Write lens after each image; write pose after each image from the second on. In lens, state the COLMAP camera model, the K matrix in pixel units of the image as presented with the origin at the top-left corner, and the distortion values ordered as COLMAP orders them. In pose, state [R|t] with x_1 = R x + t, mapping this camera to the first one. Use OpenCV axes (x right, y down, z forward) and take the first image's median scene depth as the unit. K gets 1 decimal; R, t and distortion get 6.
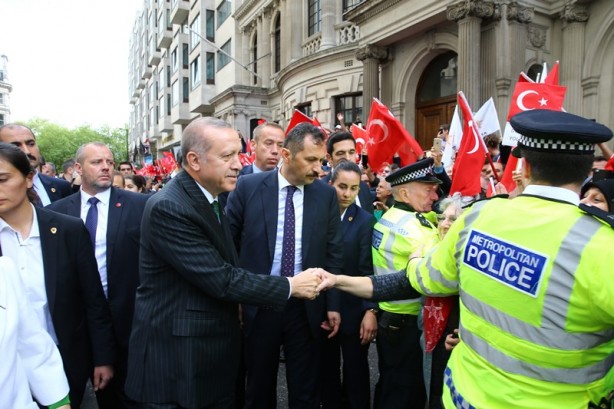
lens RADIAL K [[422.7, 0, 307.0], [0, 422.7, 204.5], [0, 0, 1]] dist [-0.105454, 0.094658]
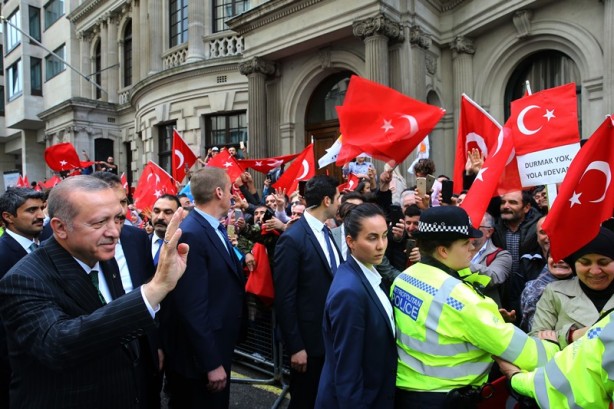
lens RADIAL K [[422.7, 0, 307.0], [0, 422.7, 204.5], [0, 0, 1]] dist [-0.105454, 0.094658]
pose [[0.931913, -0.017535, 0.362259, -0.049167], [0.038869, 0.997906, -0.051690, -0.012173], [-0.360594, 0.062251, 0.930643, 0.093354]]
